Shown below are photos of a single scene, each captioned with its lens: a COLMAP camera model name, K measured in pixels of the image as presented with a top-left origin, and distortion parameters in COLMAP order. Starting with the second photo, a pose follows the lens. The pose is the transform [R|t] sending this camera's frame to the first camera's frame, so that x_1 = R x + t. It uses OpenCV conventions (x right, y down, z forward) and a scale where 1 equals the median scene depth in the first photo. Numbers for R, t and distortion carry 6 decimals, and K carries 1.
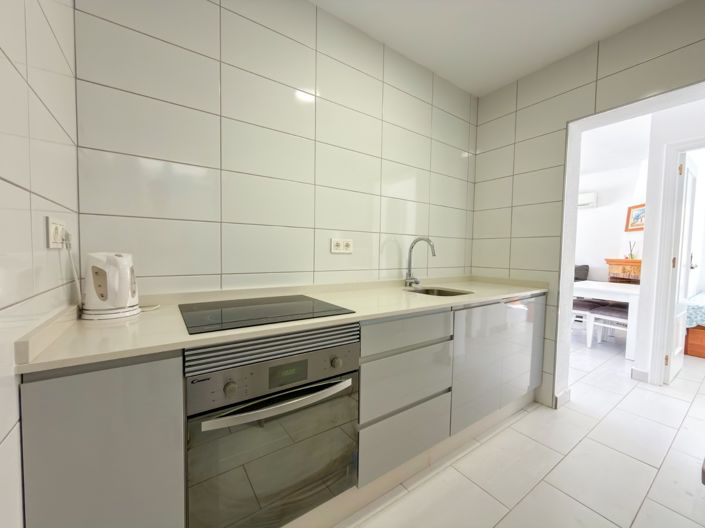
lens RADIAL K [[288.6, 0, 351.0], [0, 288.6, 261.8], [0, 0, 1]] dist [0.002543, 0.000404]
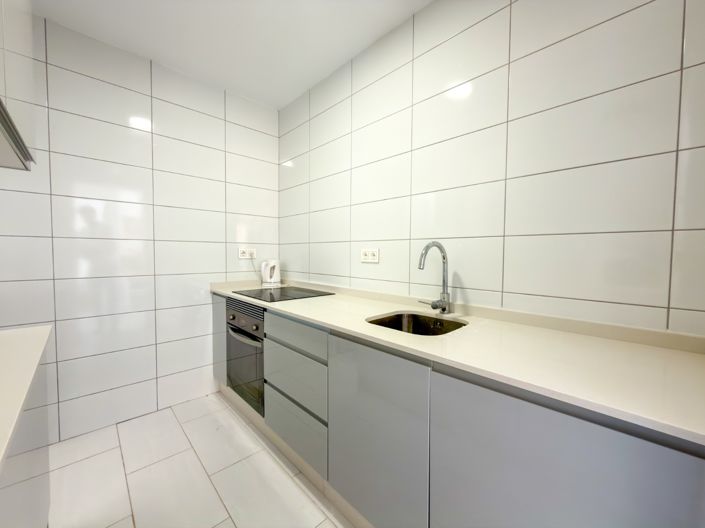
lens RADIAL K [[284.3, 0, 348.6], [0, 284.3, 263.5], [0, 0, 1]] dist [-0.001563, -0.000150]
pose [[0.145124, 0.018021, -0.989249, 0.956635], [-0.046745, 0.998843, 0.011338, -0.032832], [0.988309, 0.044597, 0.145799, 0.755841]]
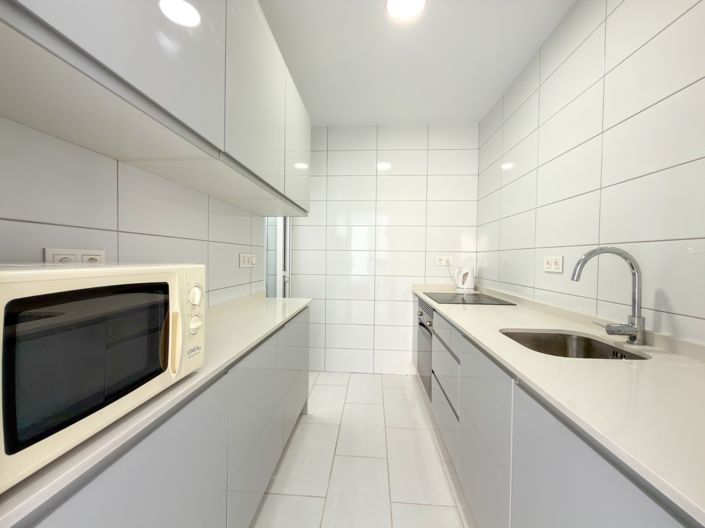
lens RADIAL K [[281.9, 0, 352.5], [0, 281.9, 264.0], [0, 0, 1]] dist [0.000310, 0.000126]
pose [[-0.624878, -0.011045, -0.780644, 1.028454], [-0.058283, 0.997770, 0.032537, -0.045820], [0.778544, 0.065830, -0.624129, 1.036938]]
